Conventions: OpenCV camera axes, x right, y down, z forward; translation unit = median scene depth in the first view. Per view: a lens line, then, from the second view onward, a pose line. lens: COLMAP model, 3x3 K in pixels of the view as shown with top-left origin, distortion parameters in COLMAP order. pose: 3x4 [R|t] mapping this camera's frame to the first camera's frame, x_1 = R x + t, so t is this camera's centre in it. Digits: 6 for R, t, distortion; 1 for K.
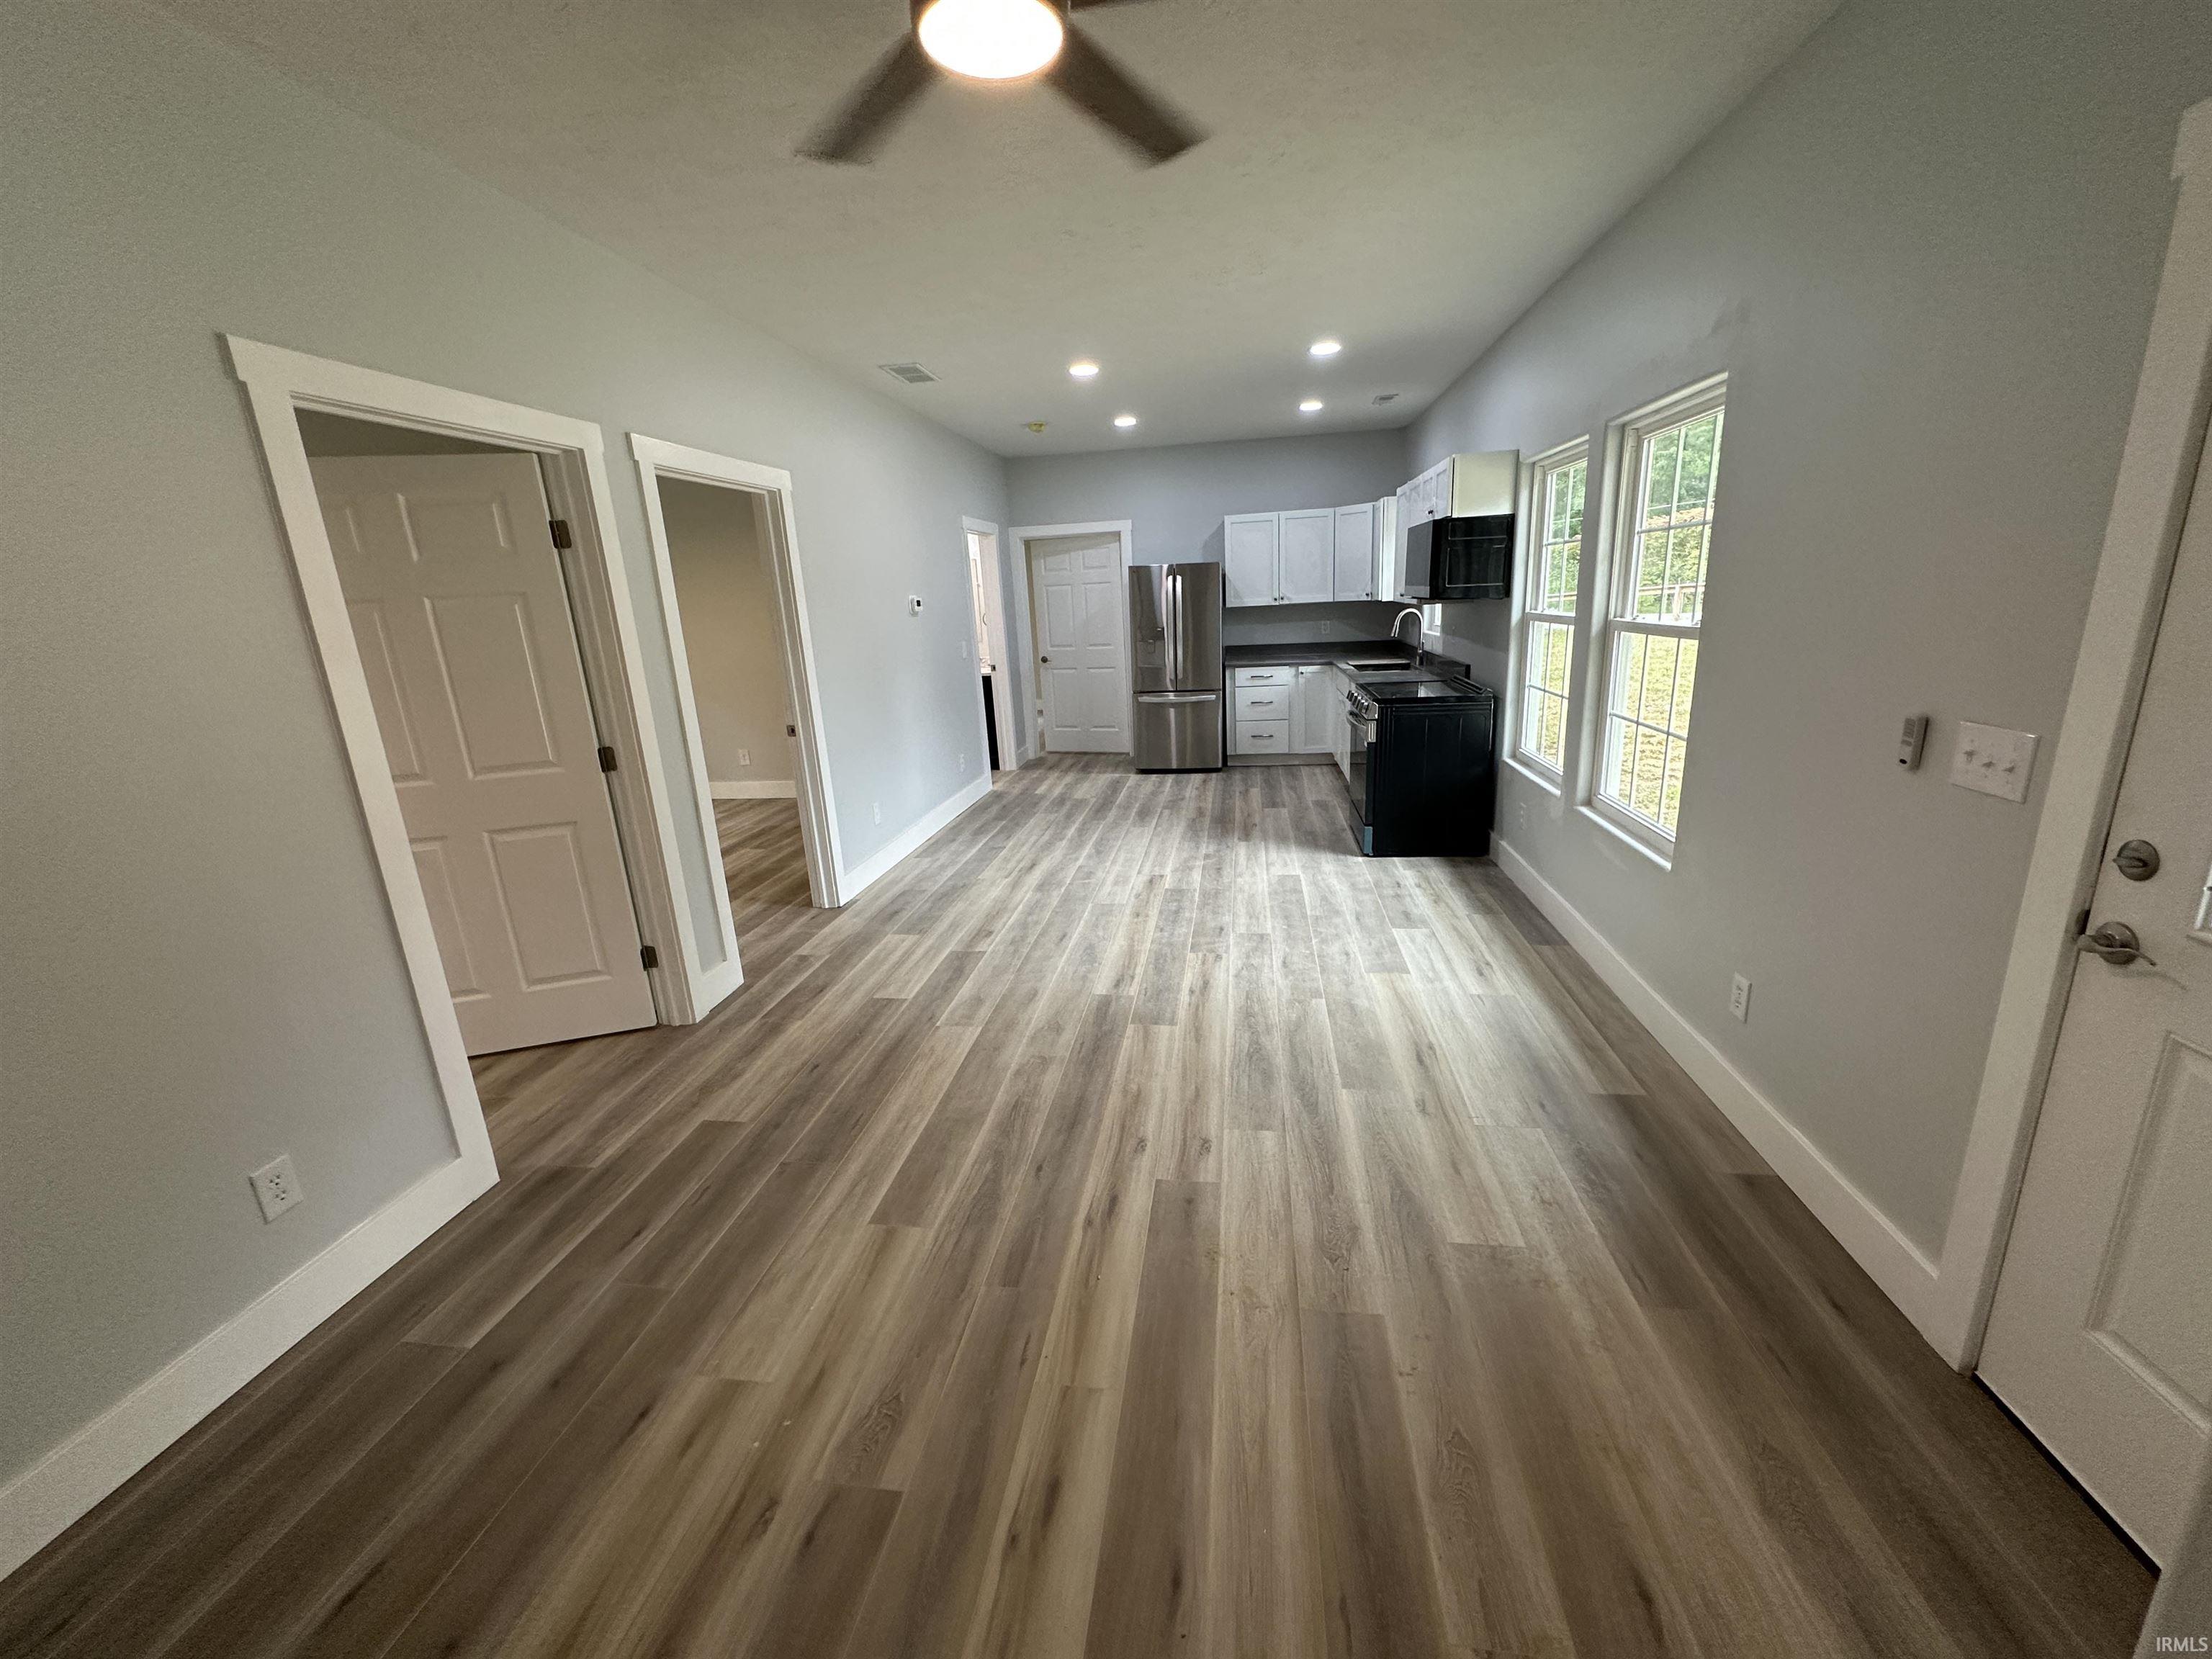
lens RADIAL K [[882.4, 0, 1107.4], [0, 882.4, 825.1], [0, 0, 1]] dist [-0.000984, -0.000079]
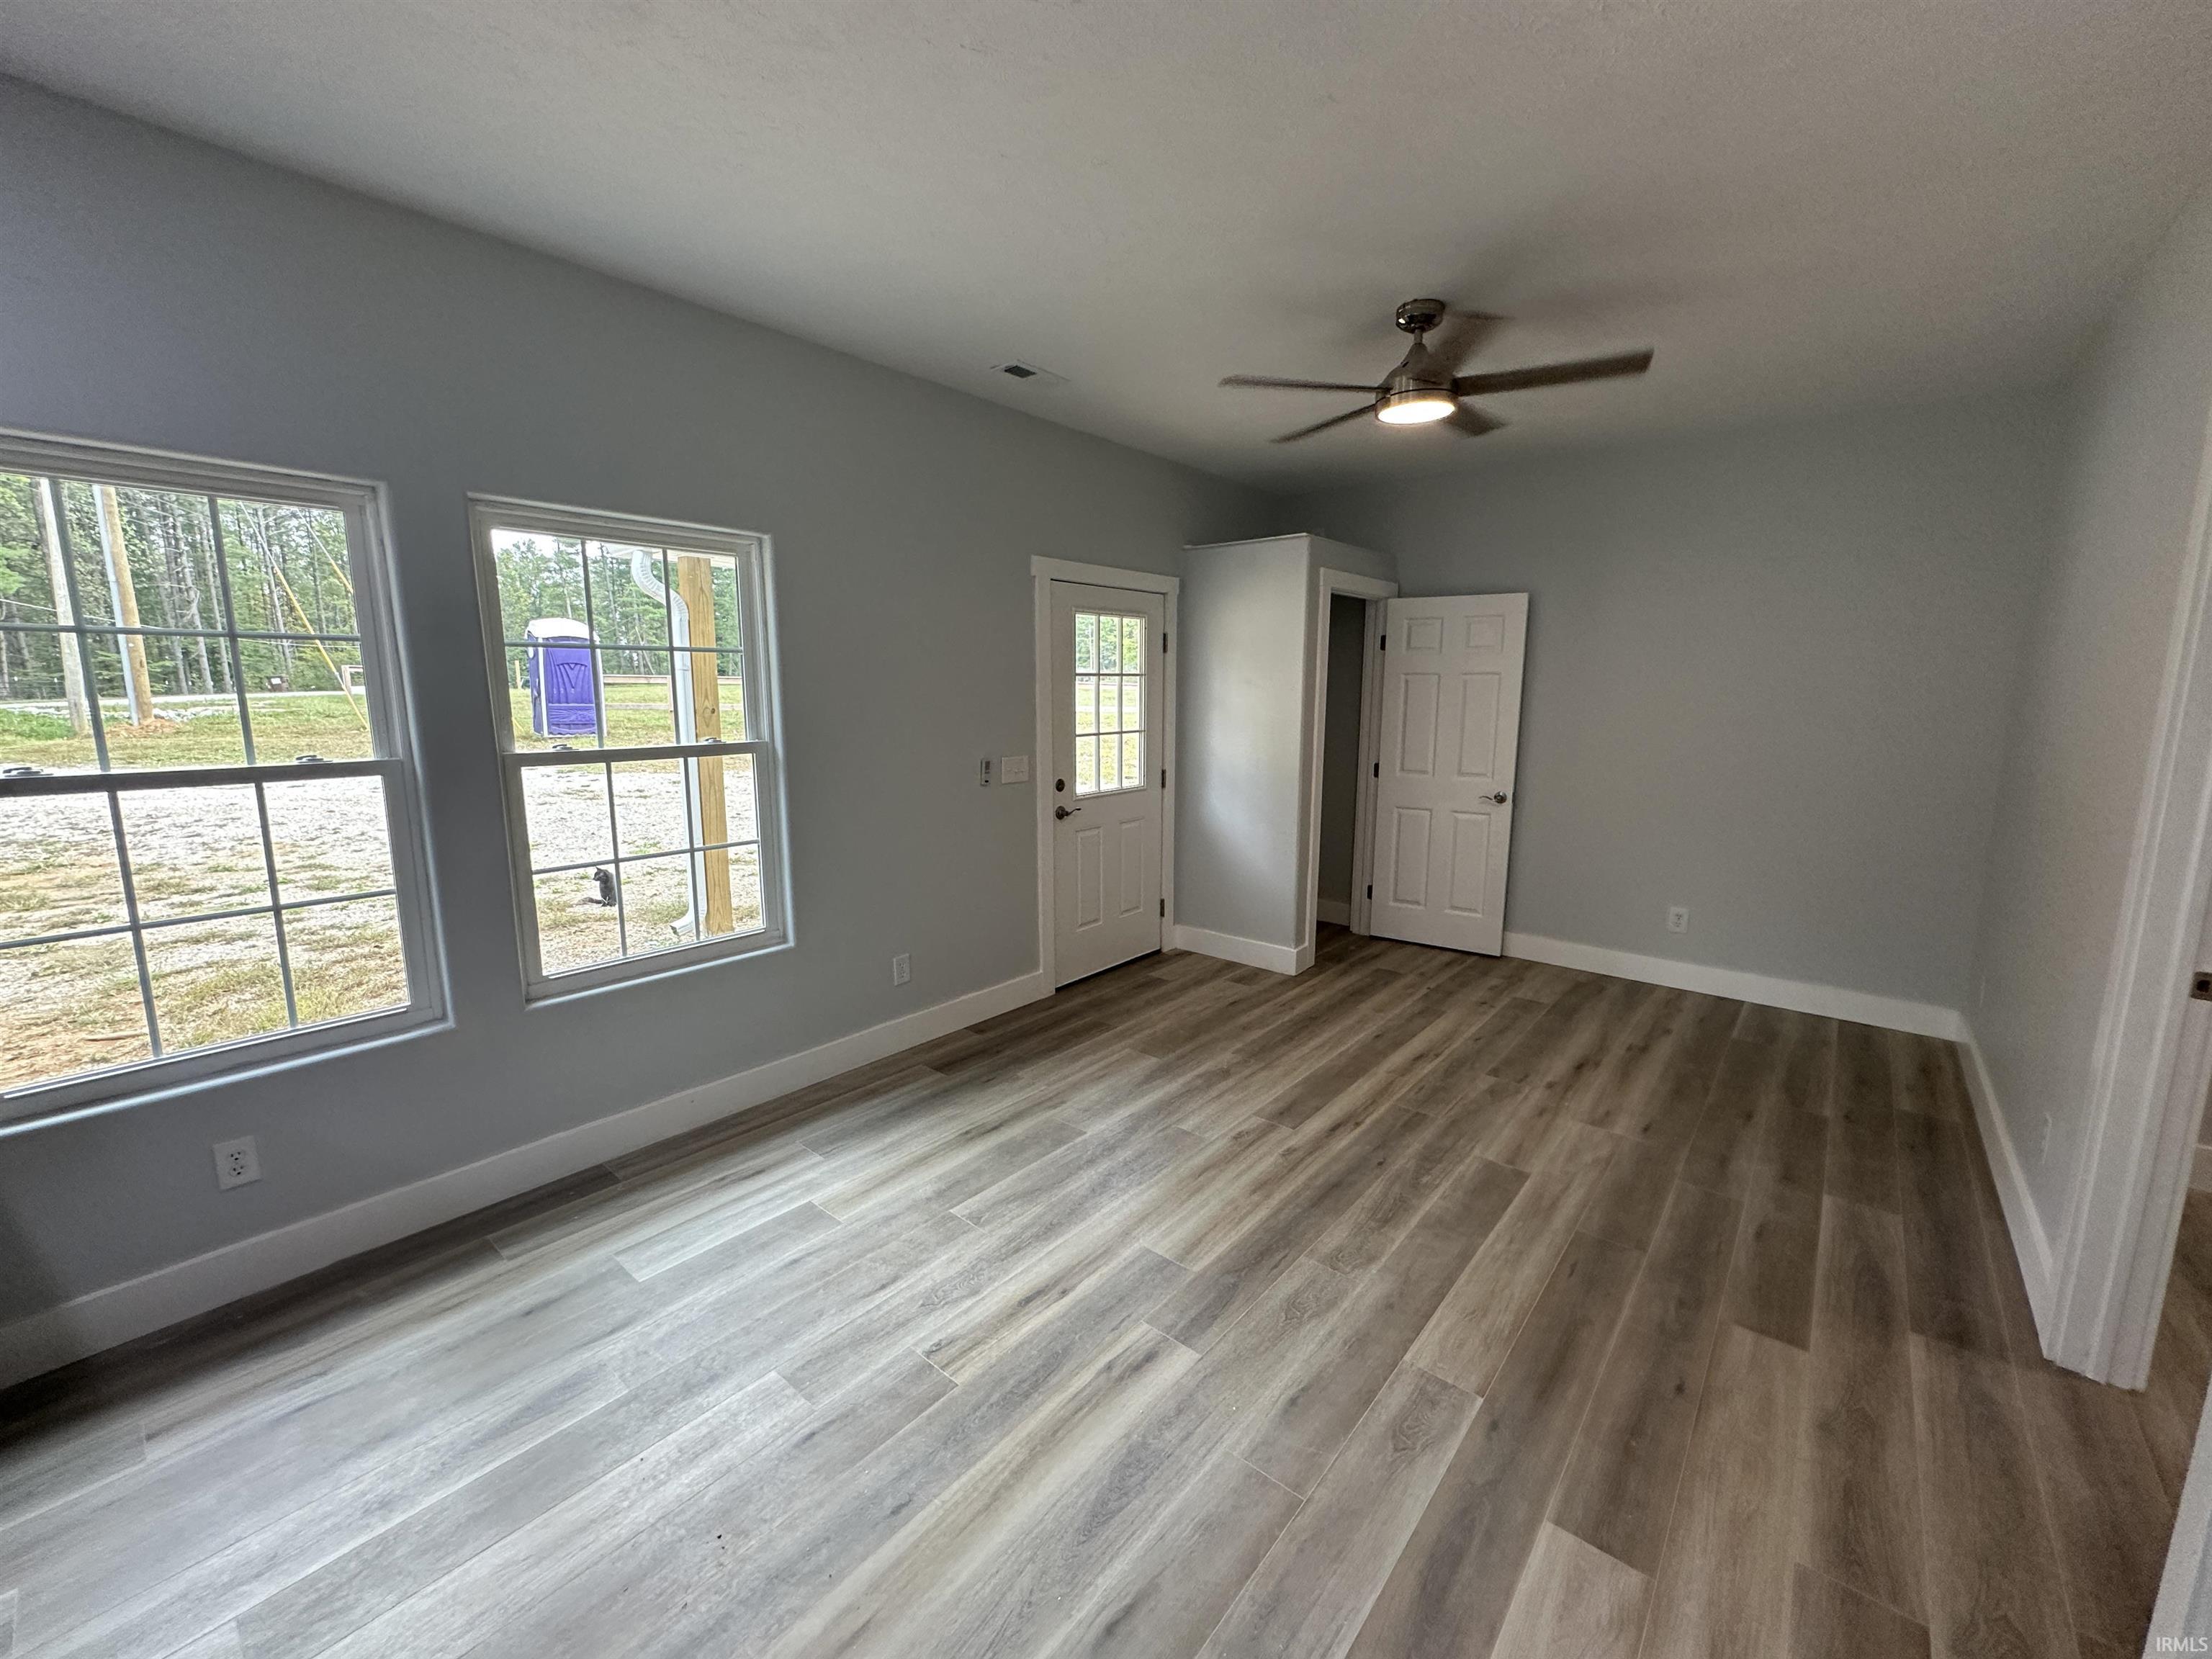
lens RADIAL K [[882.4, 0, 1107.4], [0, 882.4, 825.1], [0, 0, 1]] dist [-0.000984, -0.000079]
pose [[-0.848444, -0.037592, 0.527949, -0.243848], [0.170538, 0.924864, 0.339917, -0.322713], [-0.501059, 0.378436, -0.778284, 1.261841]]
